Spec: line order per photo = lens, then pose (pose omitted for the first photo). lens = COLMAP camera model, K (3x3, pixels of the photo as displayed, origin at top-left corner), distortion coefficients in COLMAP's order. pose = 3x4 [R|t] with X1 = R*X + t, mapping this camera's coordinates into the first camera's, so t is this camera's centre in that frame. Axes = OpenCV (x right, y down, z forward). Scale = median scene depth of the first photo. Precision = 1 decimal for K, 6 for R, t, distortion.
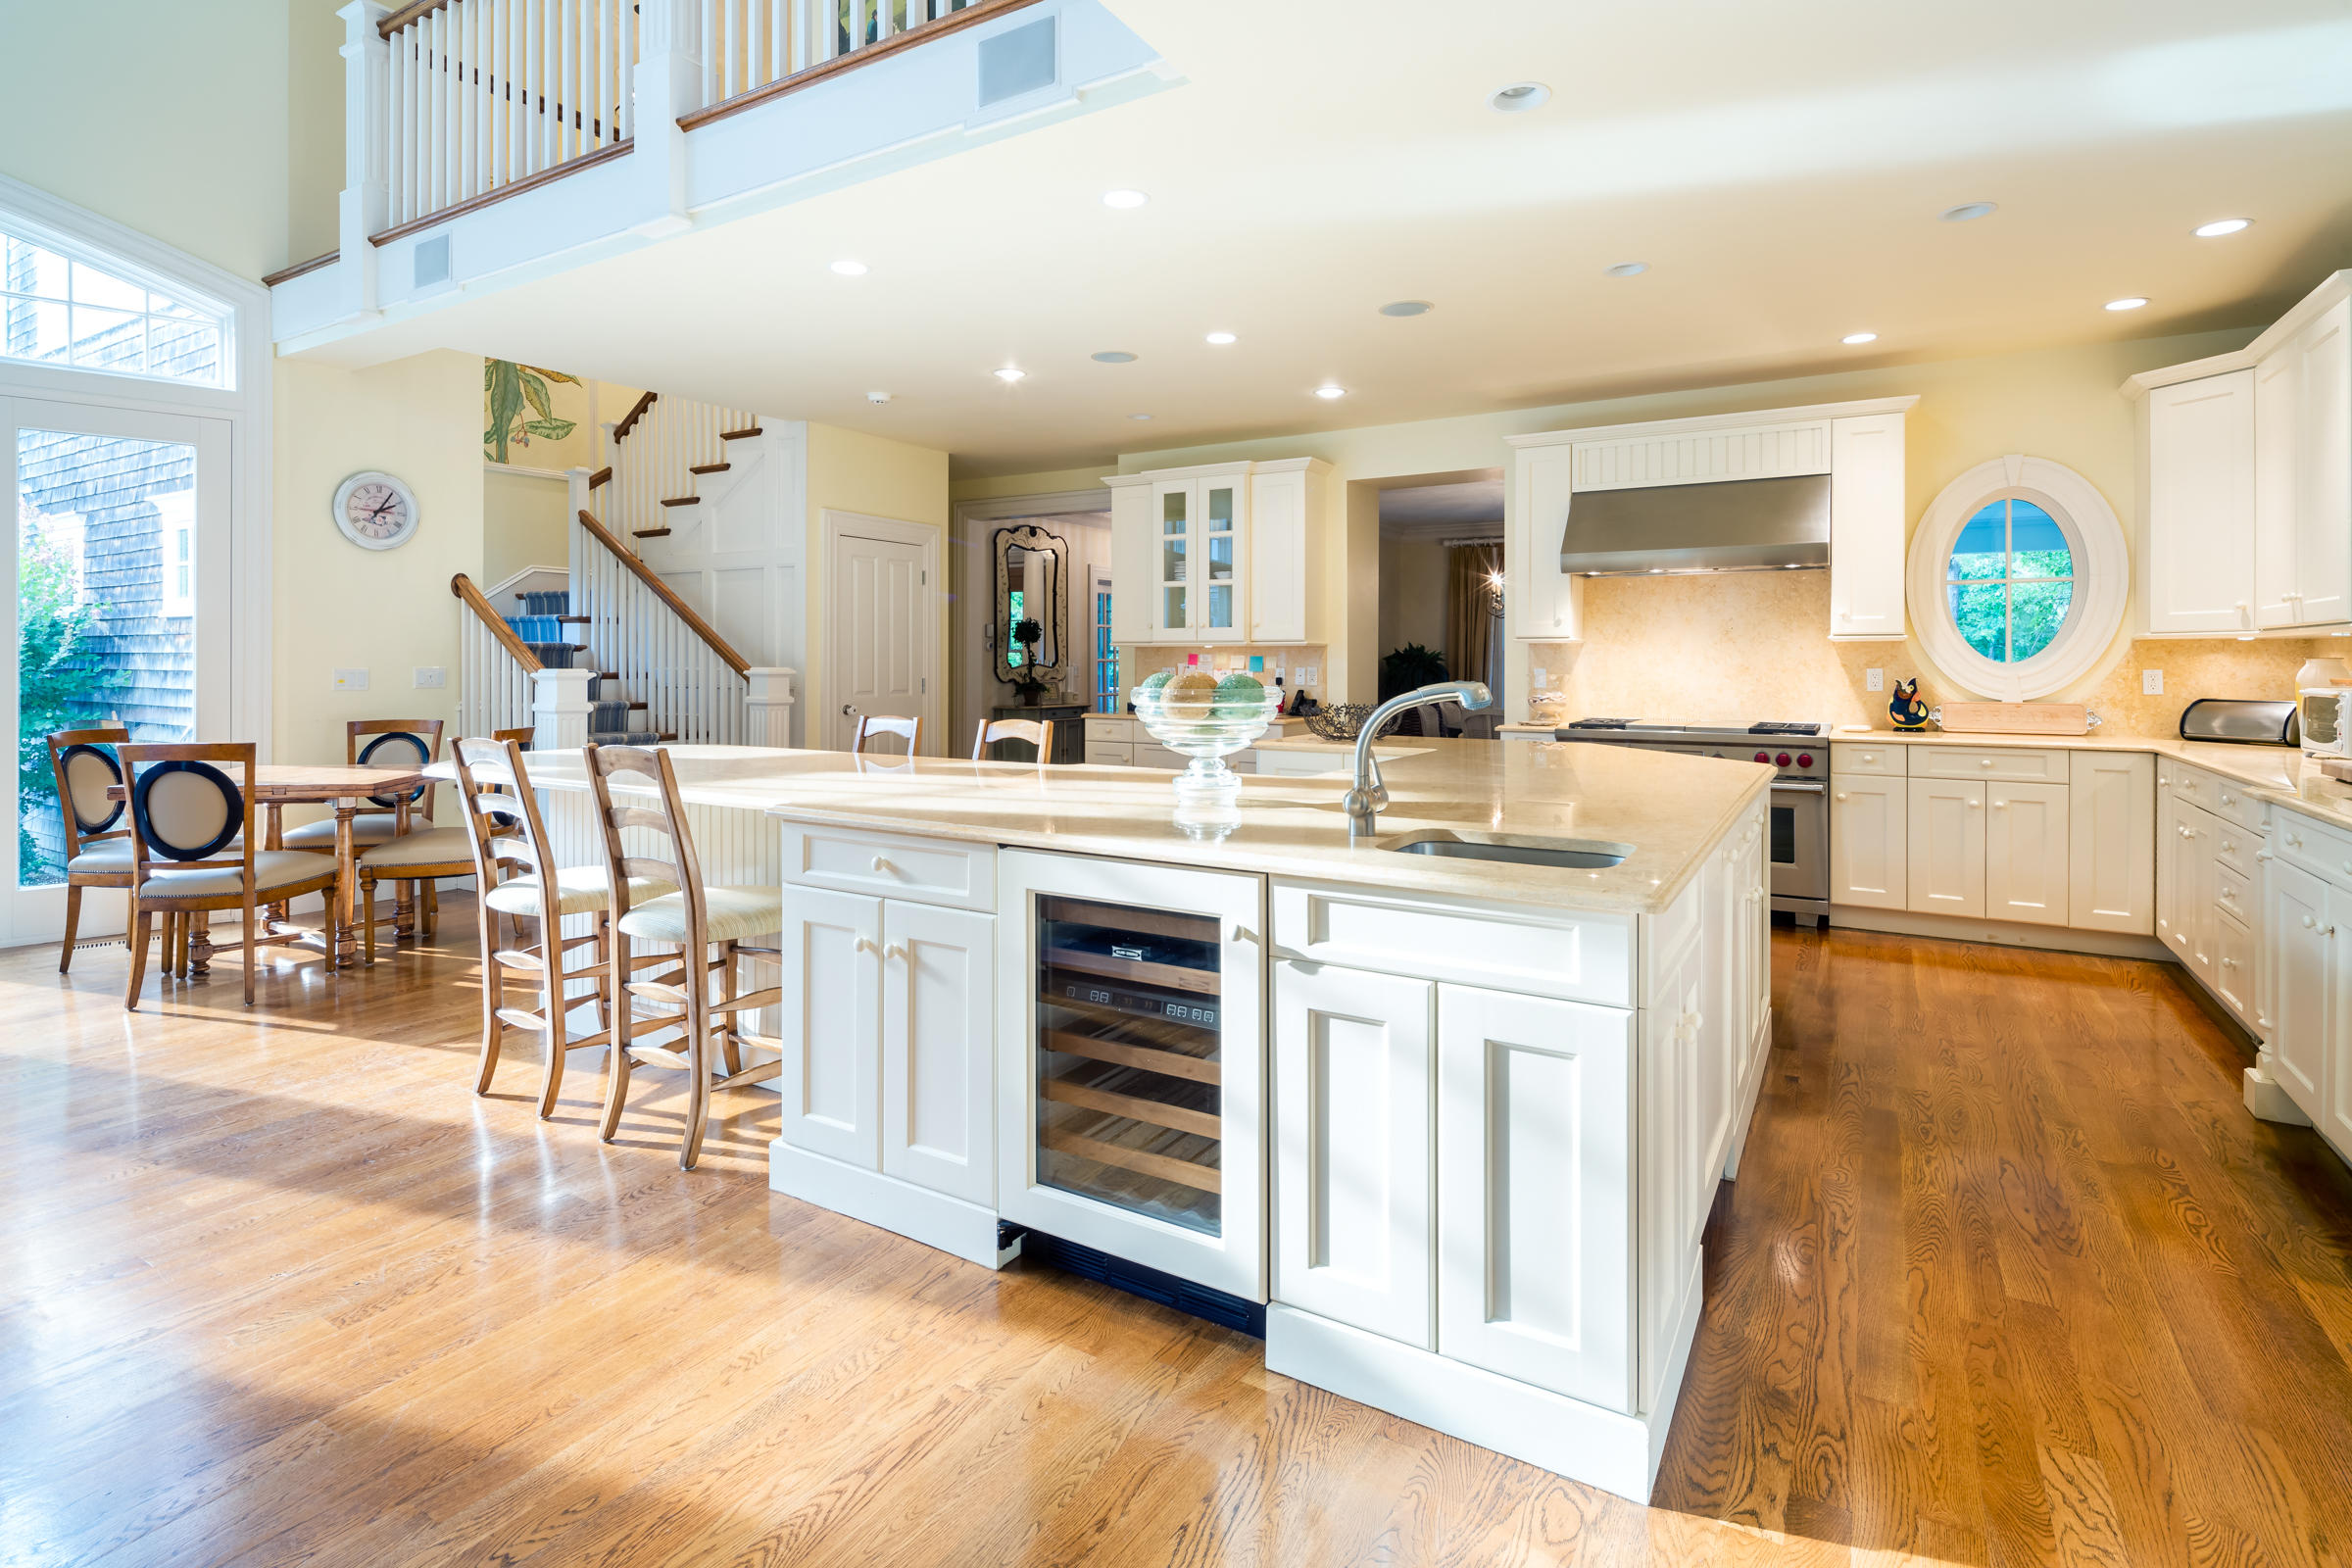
lens RADIAL K [[1136.4, 0, 1160.9], [0, 1136.4, 661.7], [0, 0, 1]] dist [0.003048, -0.004424]
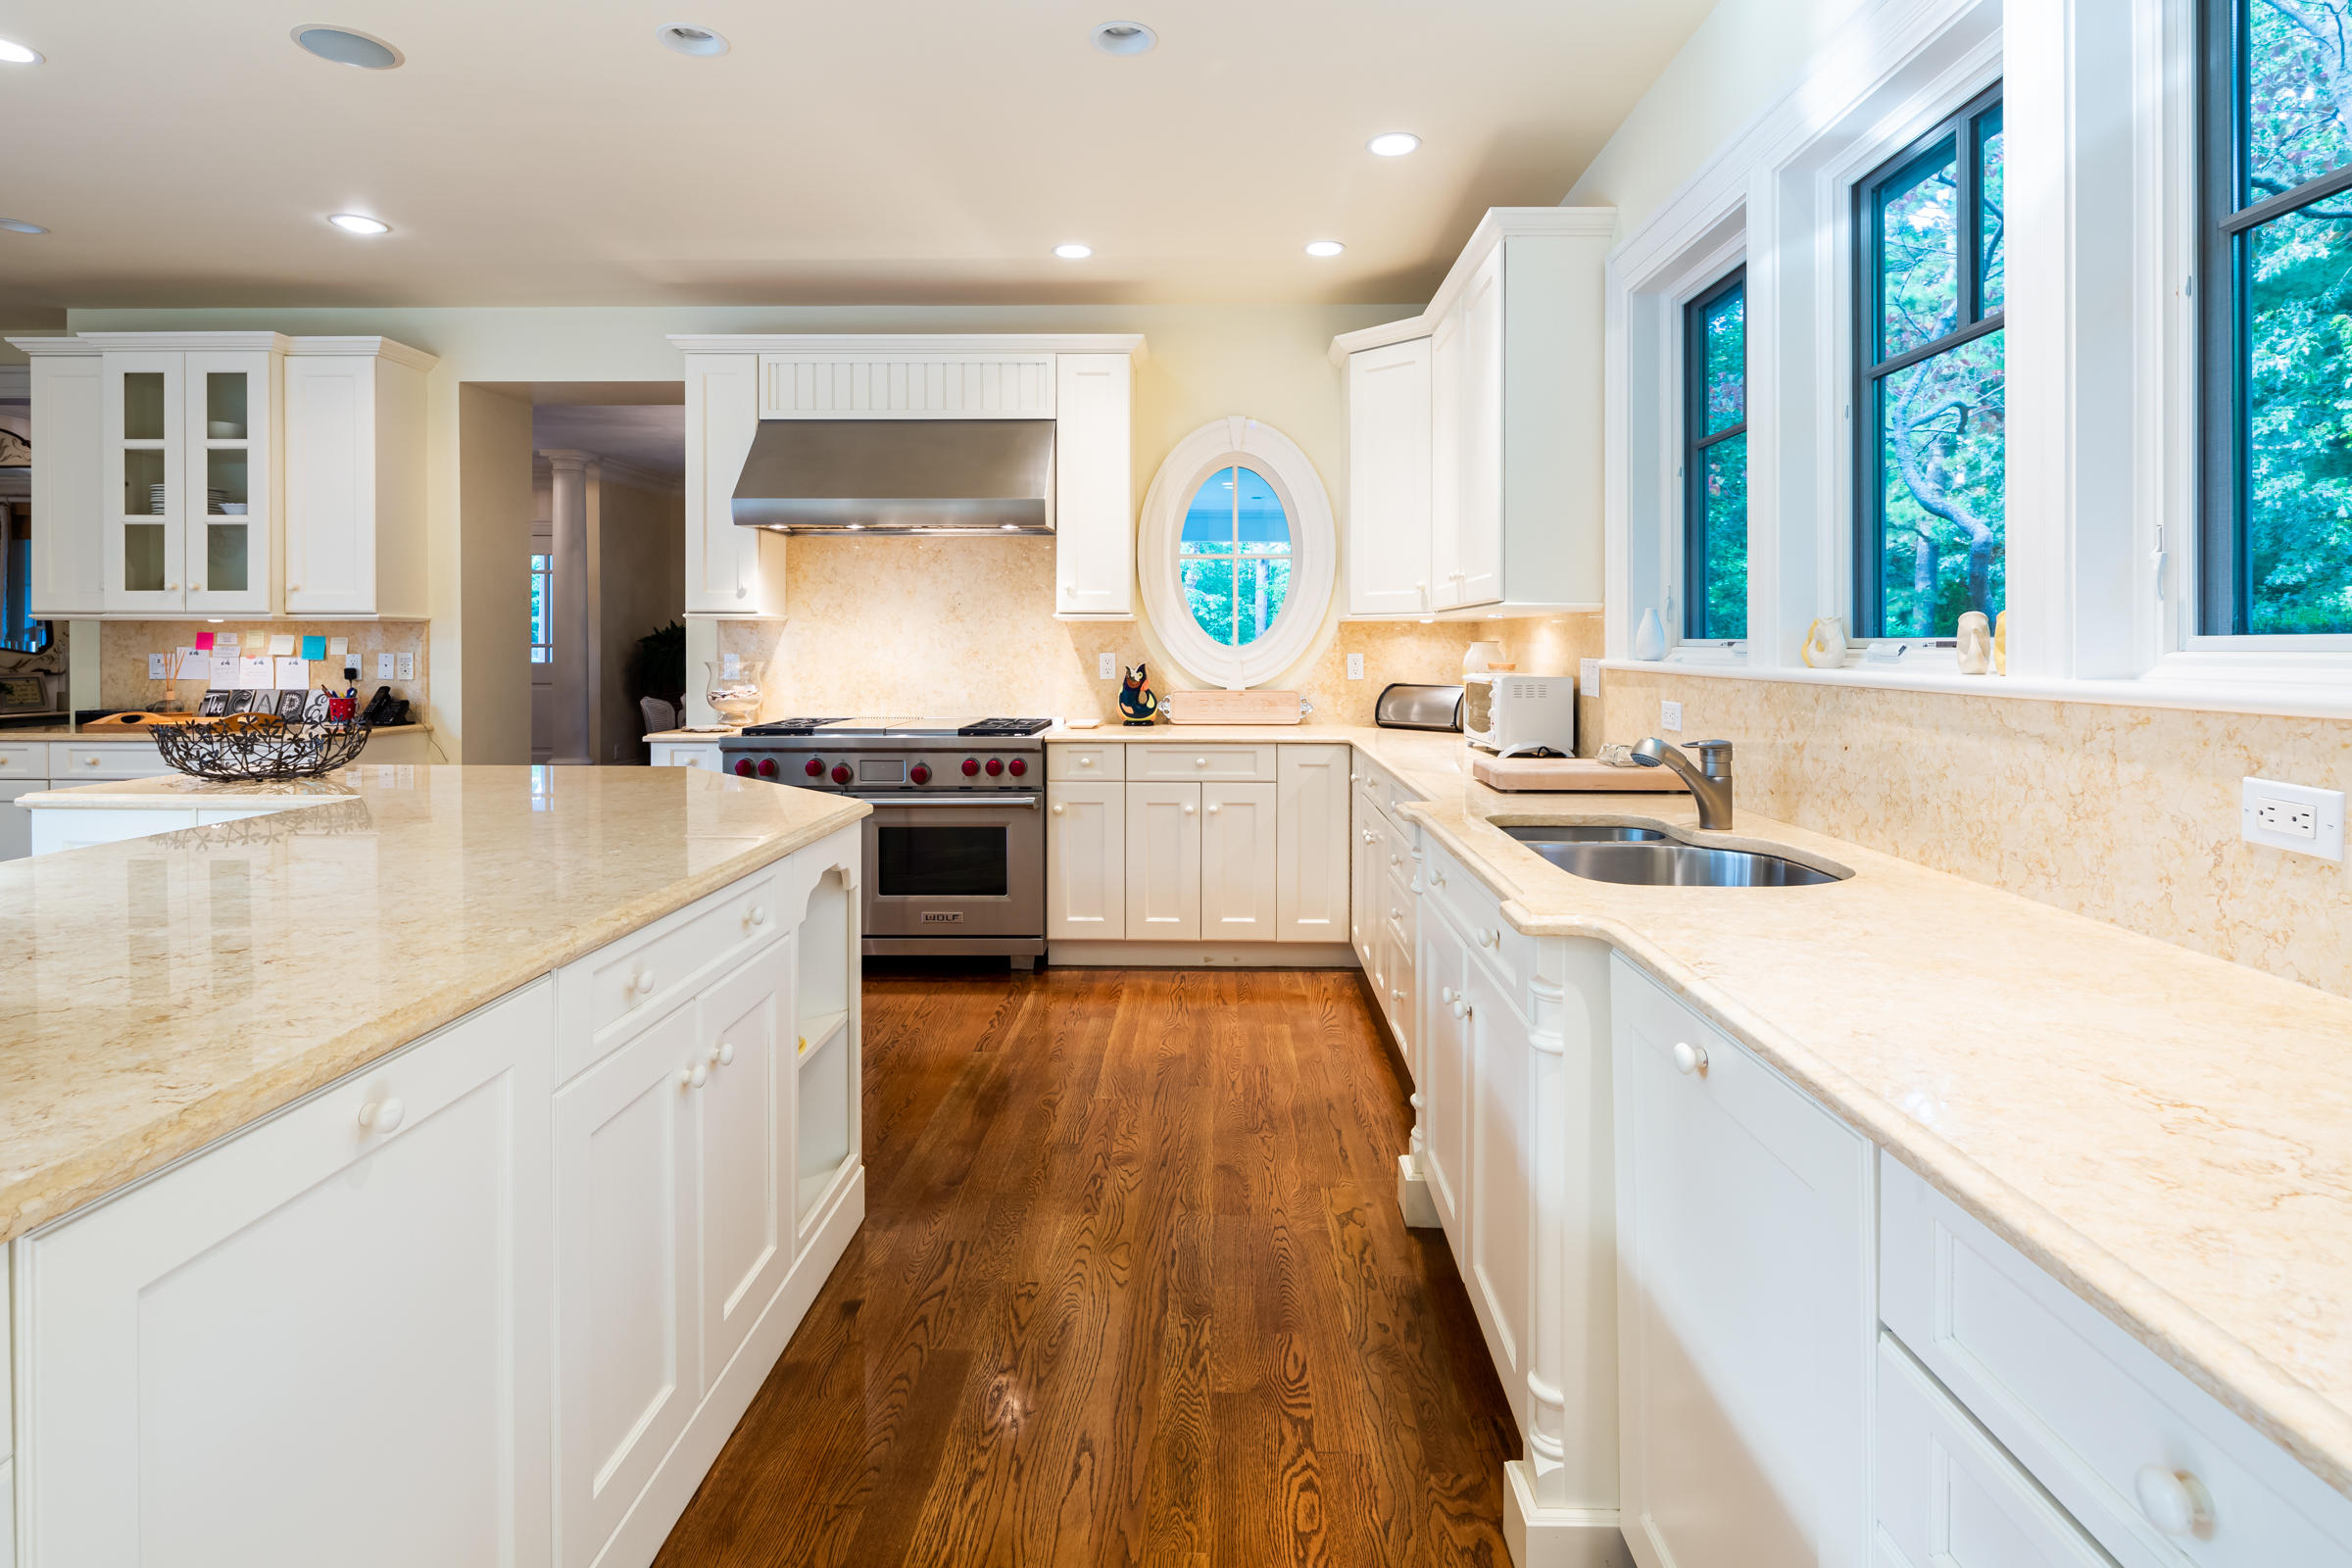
lens RADIAL K [[1136.4, 0, 1203.2], [0, 1136.4, 646.0], [0, 0, 1]] dist [0.003048, -0.004424]
pose [[0.858356, -0.001002, 0.513053, 0.255857], [-0.000189, 0.999997, 0.002269, -0.001098], [-0.513054, -0.002045, 0.858354, 0.230447]]
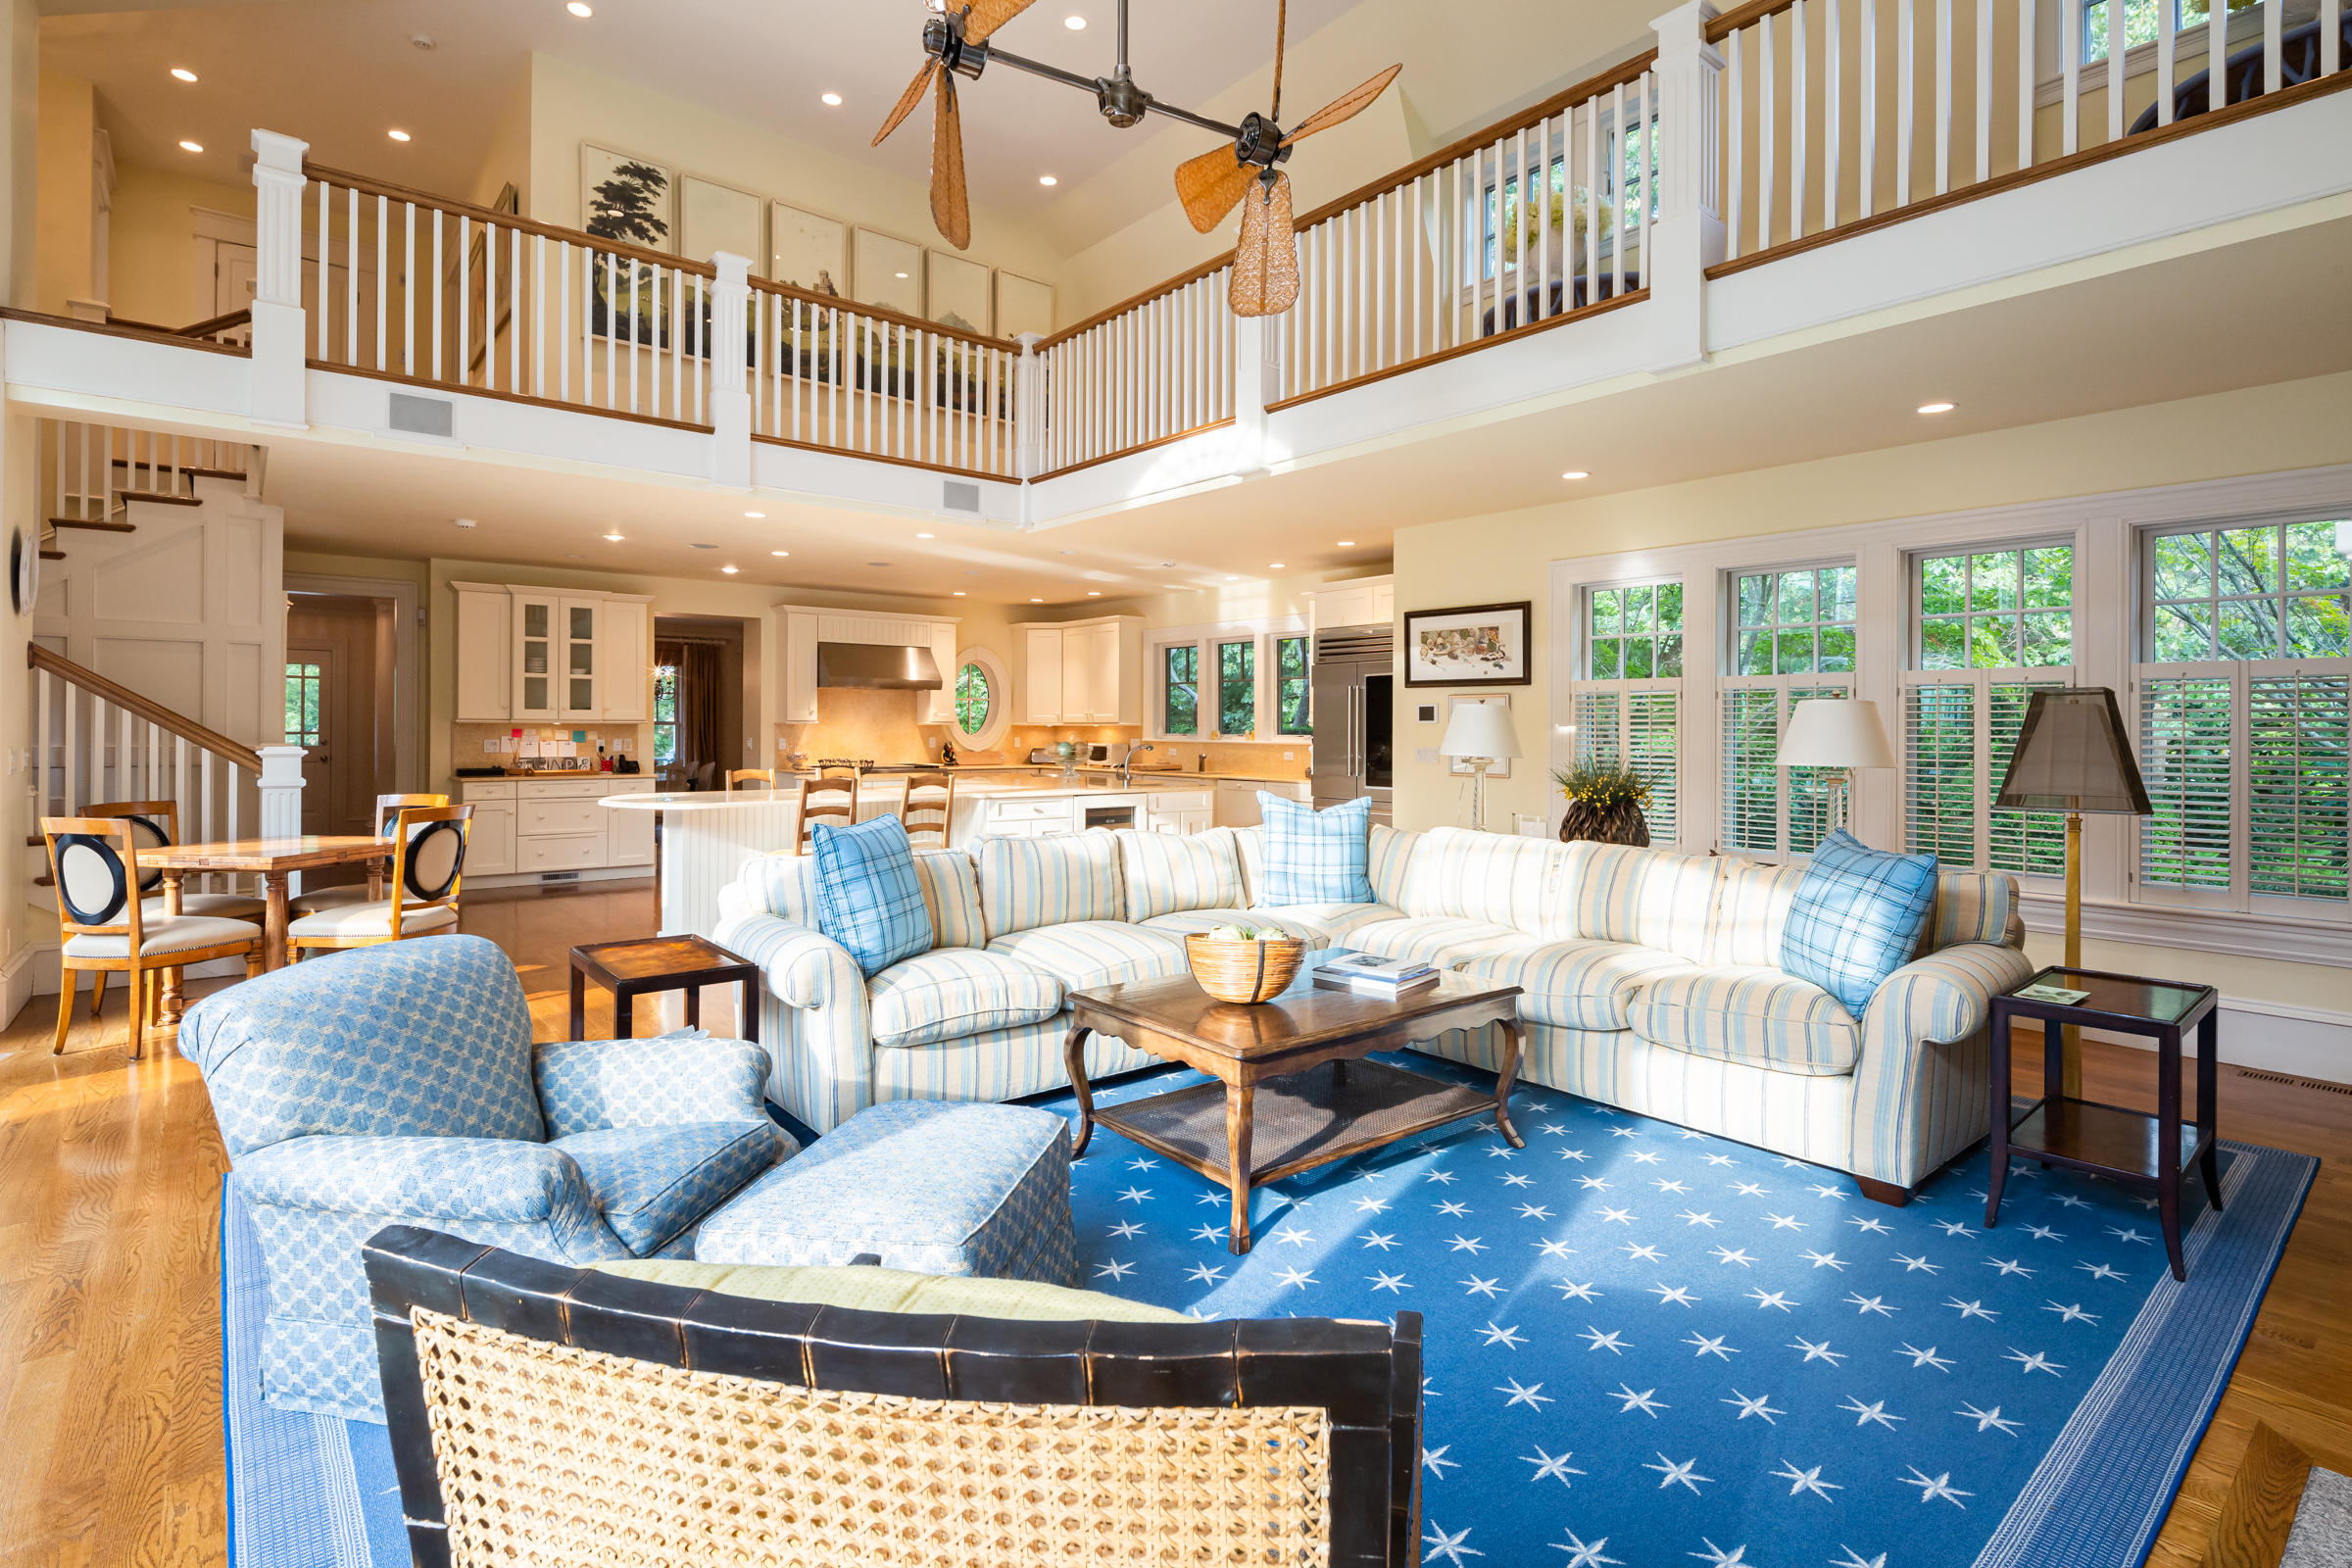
lens RADIAL K [[1136.4, 0, 1171.3], [0, 1136.4, 722.3], [0, 0, 1]] dist [0.003048, -0.004424]
pose [[0.327414, 0.004845, 0.944869, -1.304366], [-0.003058, 0.999987, -0.004067, -0.016044], [-0.944876, -0.001558, 0.327424, -0.140337]]
